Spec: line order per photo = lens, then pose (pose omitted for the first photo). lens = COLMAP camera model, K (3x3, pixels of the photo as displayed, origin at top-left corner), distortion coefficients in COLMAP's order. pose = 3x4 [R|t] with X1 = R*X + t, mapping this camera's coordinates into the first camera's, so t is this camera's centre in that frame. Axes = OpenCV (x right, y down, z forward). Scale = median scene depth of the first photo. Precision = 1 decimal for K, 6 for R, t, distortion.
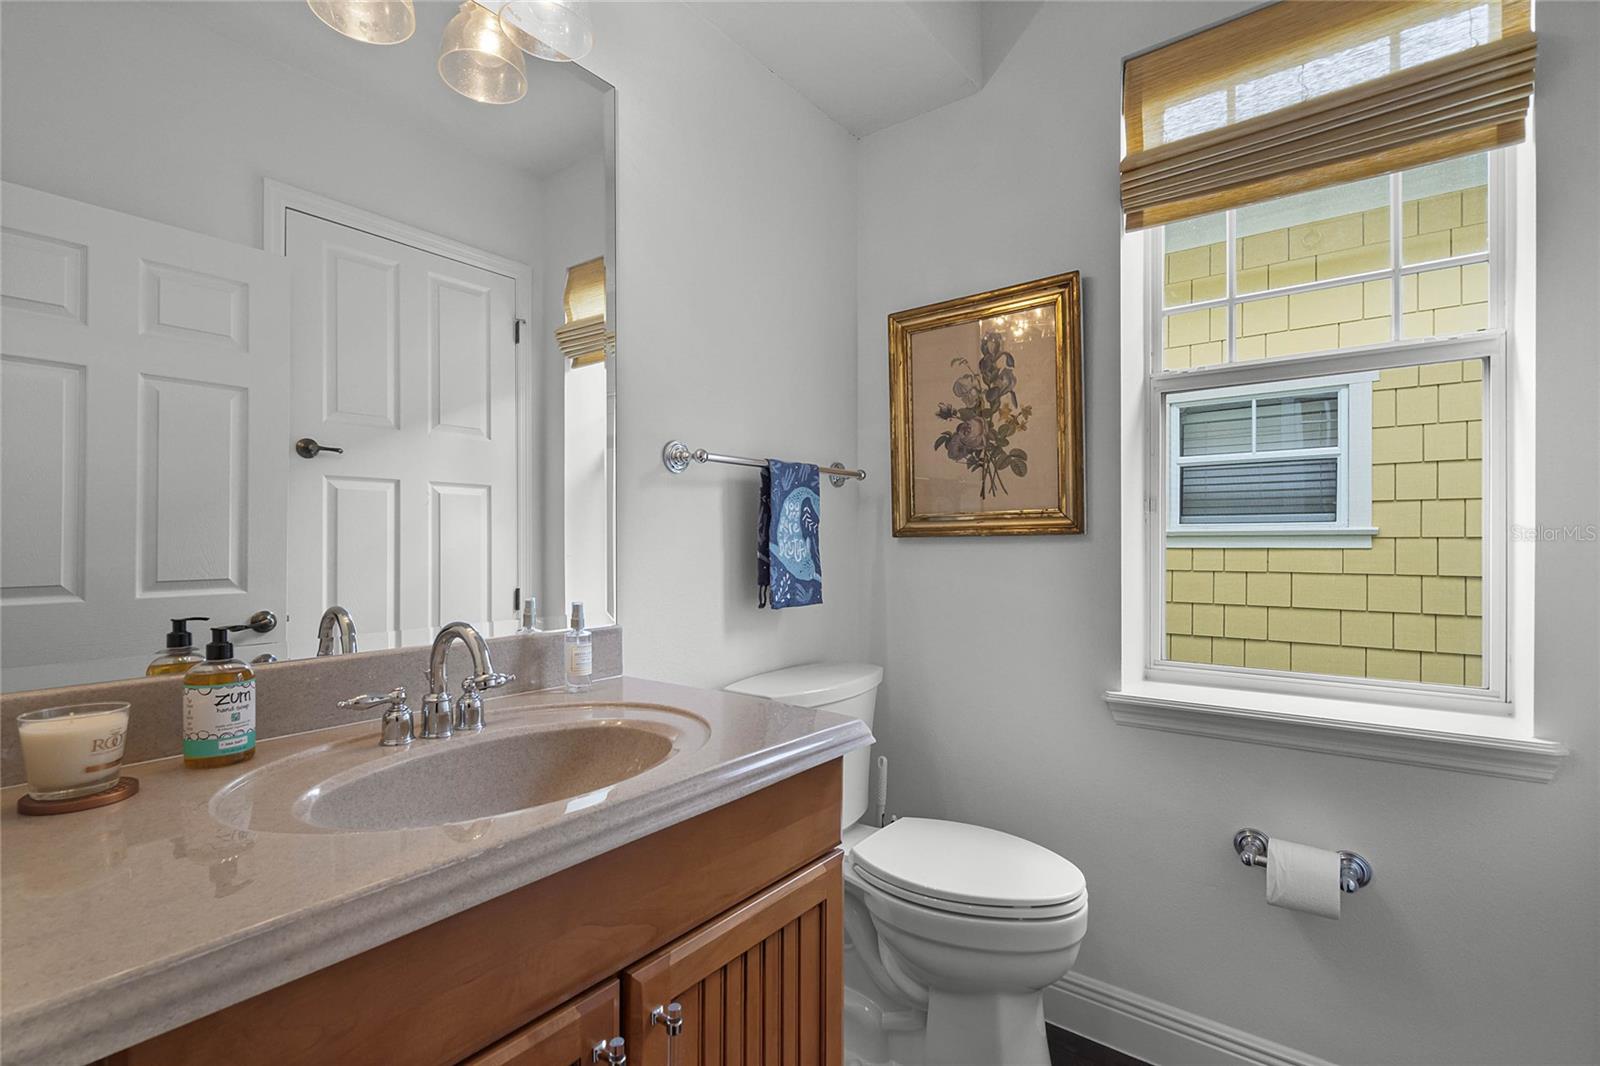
lens RADIAL K [[737.5, 0, 800.0], [0, 737.5, 533.0], [0, 0, 1]] dist [-0.000534, 0.000286]
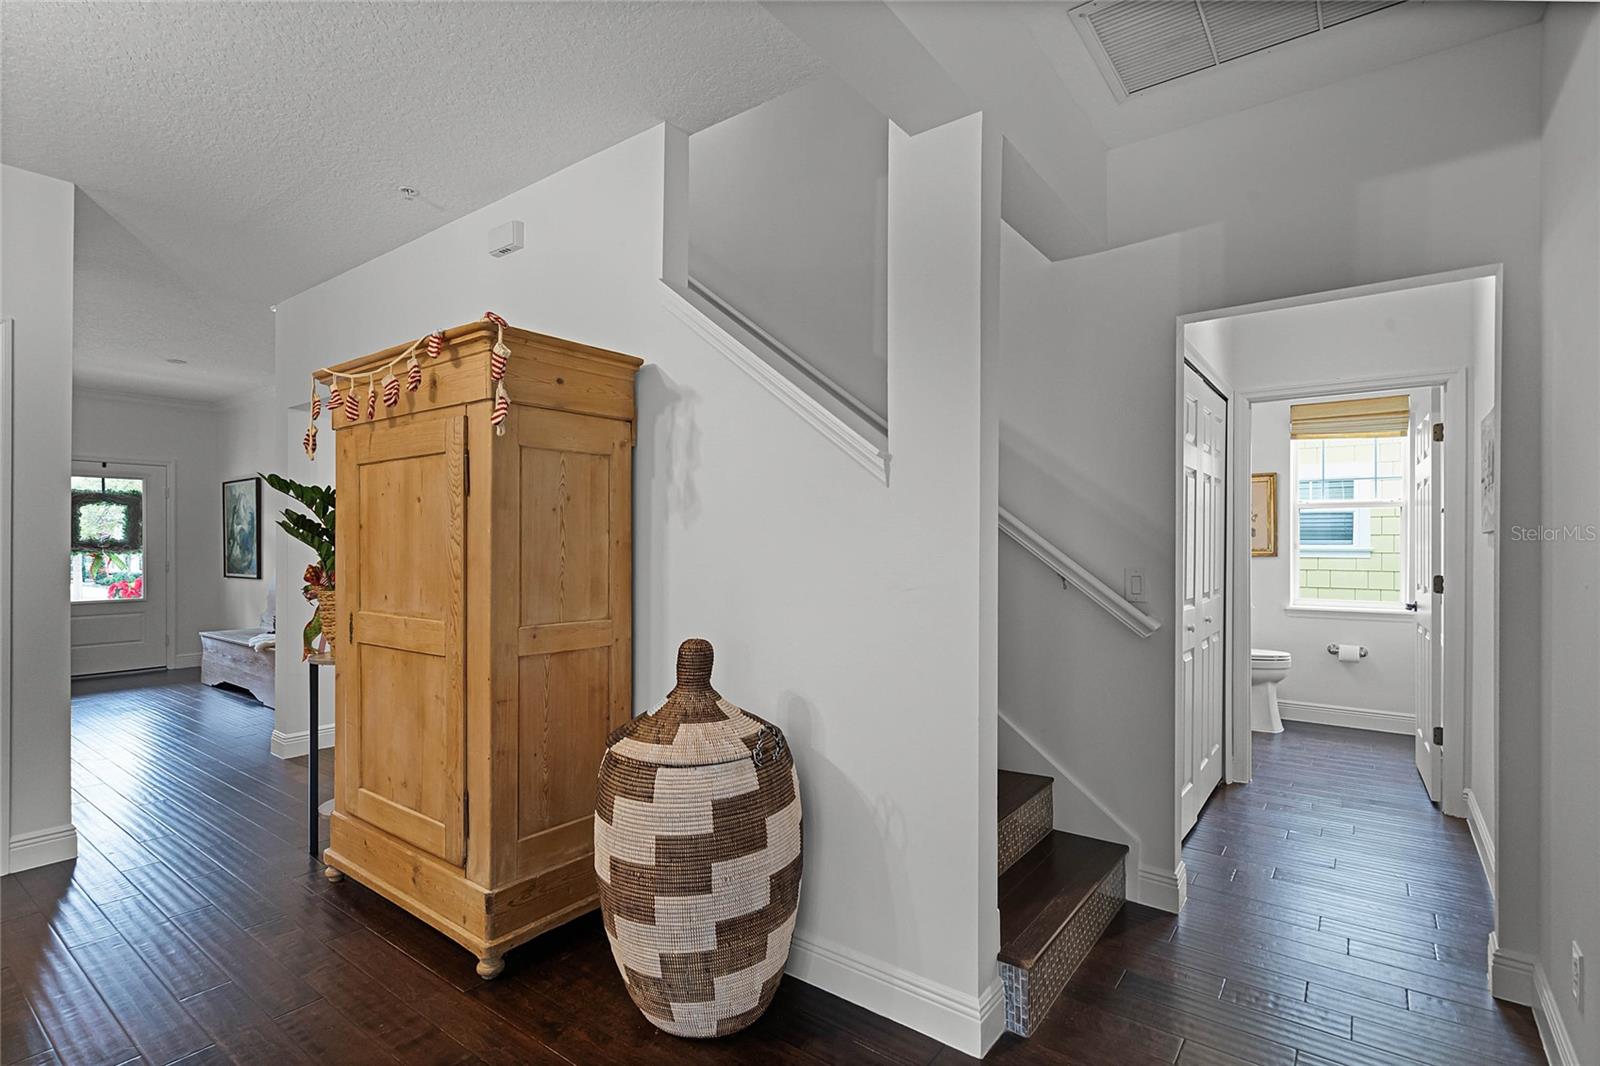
lens RADIAL K [[767.0, 0, 800.0], [0, 767.0, 533.0], [0, 0, 1]] dist [0.001227, 0.000126]
pose [[0.999887, 0.001373, 0.014937, -0.210748], [-0.001385, 0.999999, 0.000783, -0.012215], [-0.014936, -0.000803, 0.999888, -0.277836]]
